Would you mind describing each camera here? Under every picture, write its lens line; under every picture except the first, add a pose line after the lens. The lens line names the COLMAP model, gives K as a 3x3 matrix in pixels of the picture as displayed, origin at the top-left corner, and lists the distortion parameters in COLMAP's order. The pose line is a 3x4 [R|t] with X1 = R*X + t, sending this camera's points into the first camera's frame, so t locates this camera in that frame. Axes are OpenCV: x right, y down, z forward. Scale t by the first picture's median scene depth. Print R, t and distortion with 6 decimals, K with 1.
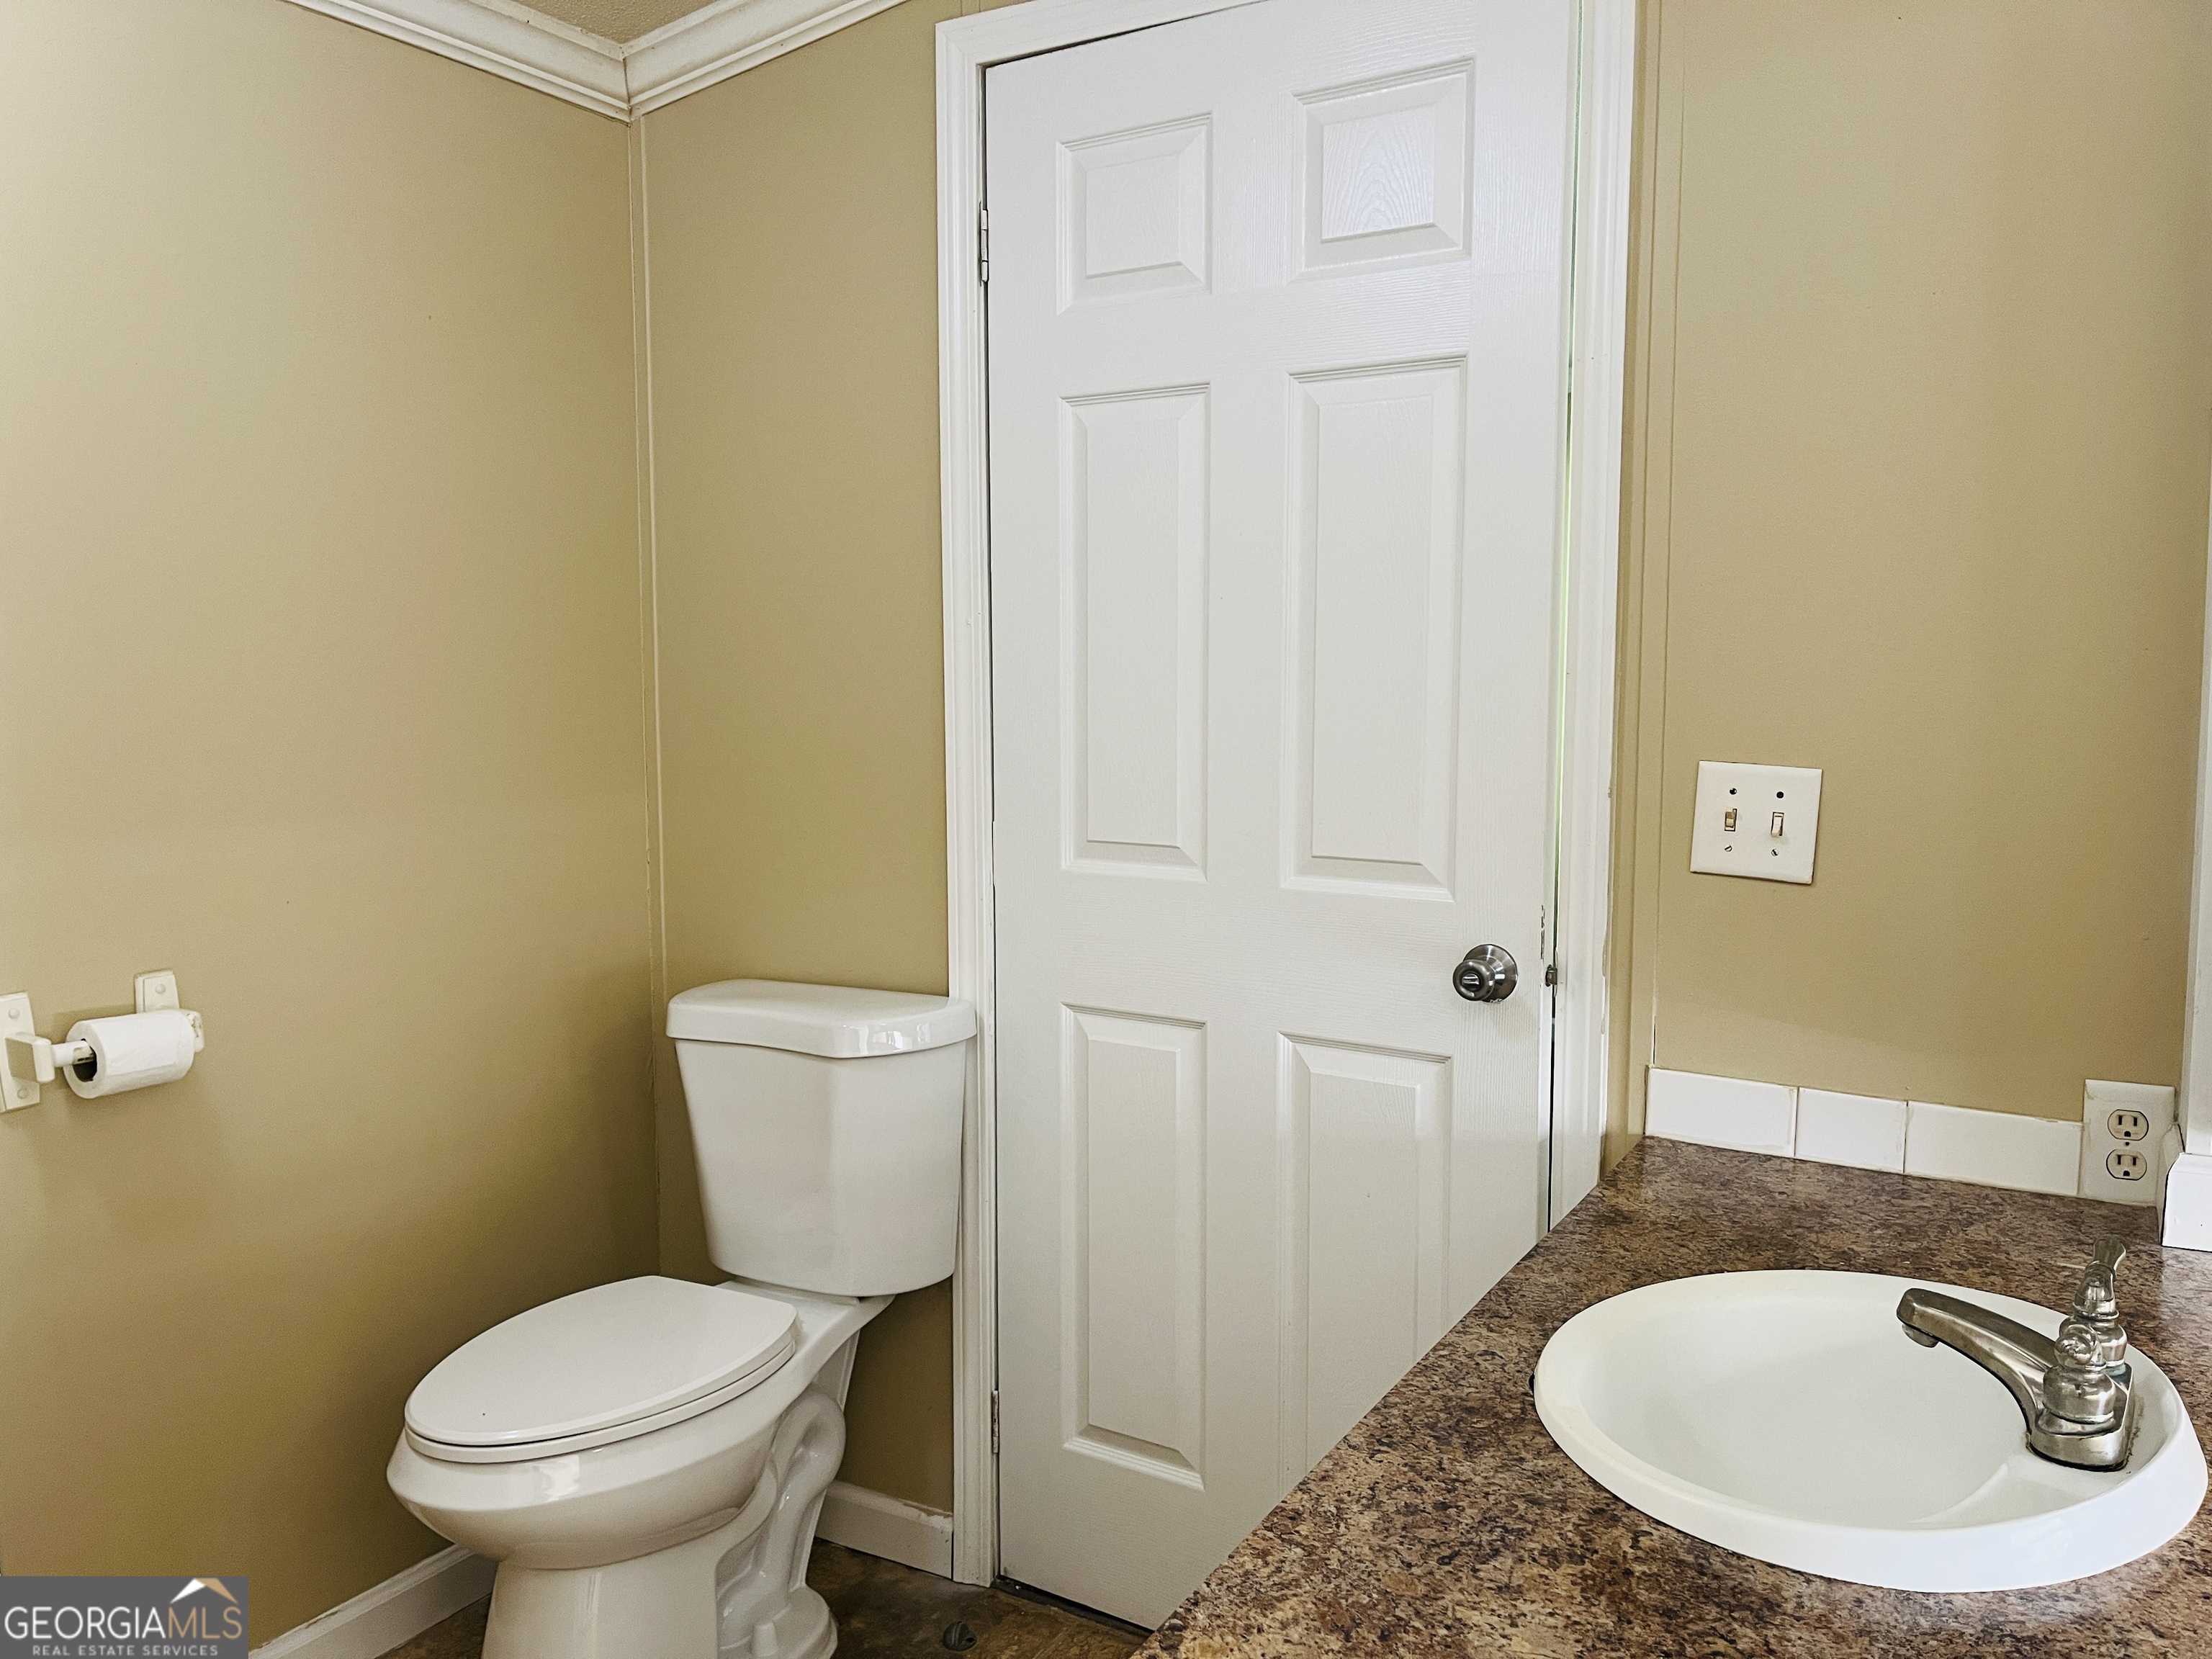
lens RADIAL K [[1685.2, 0, 1114.6], [0, 1685.2, 832.0], [0, 0, 1]] dist [0.067053, -0.074243]
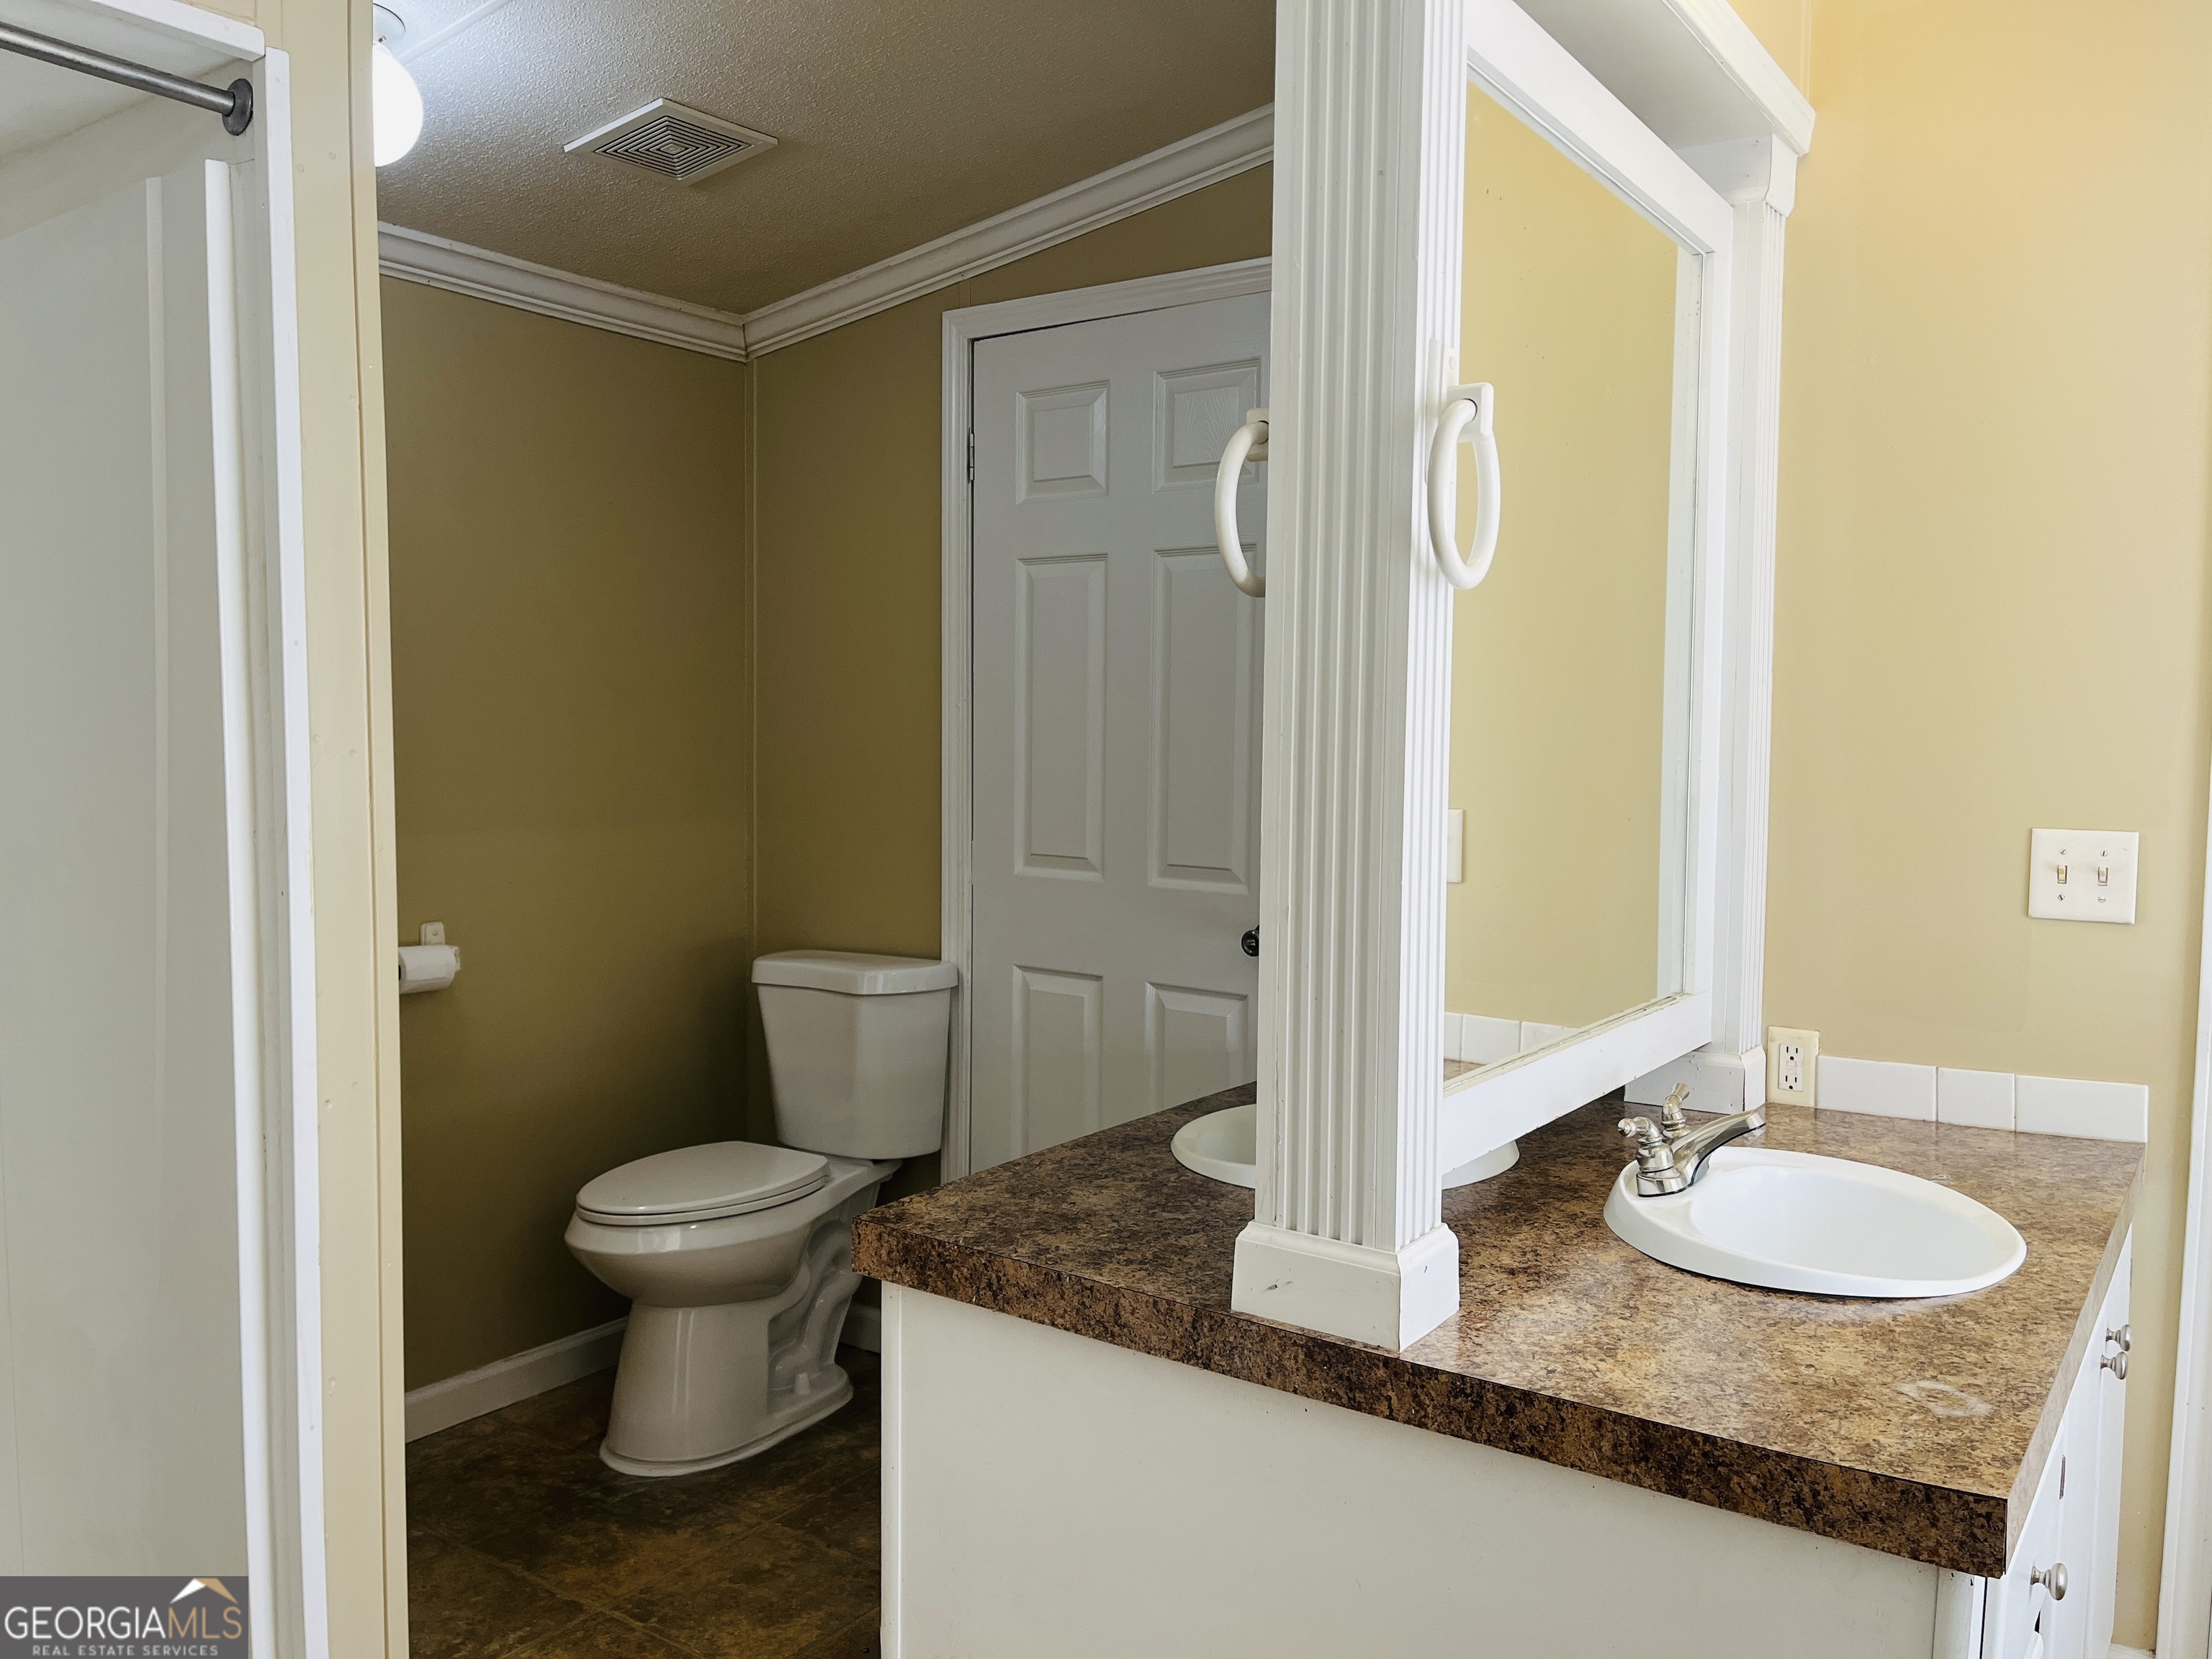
lens RADIAL K [[1685.2, 0, 1112.0], [0, 1685.2, 831.3], [0, 0, 1]] dist [0.067053, -0.074243]
pose [[0.996554, 0.018588, -0.080840, 0.176221], [-0.021268, 0.999248, -0.032416, 0.032408], [0.080177, 0.034024, 0.996200, -0.475435]]
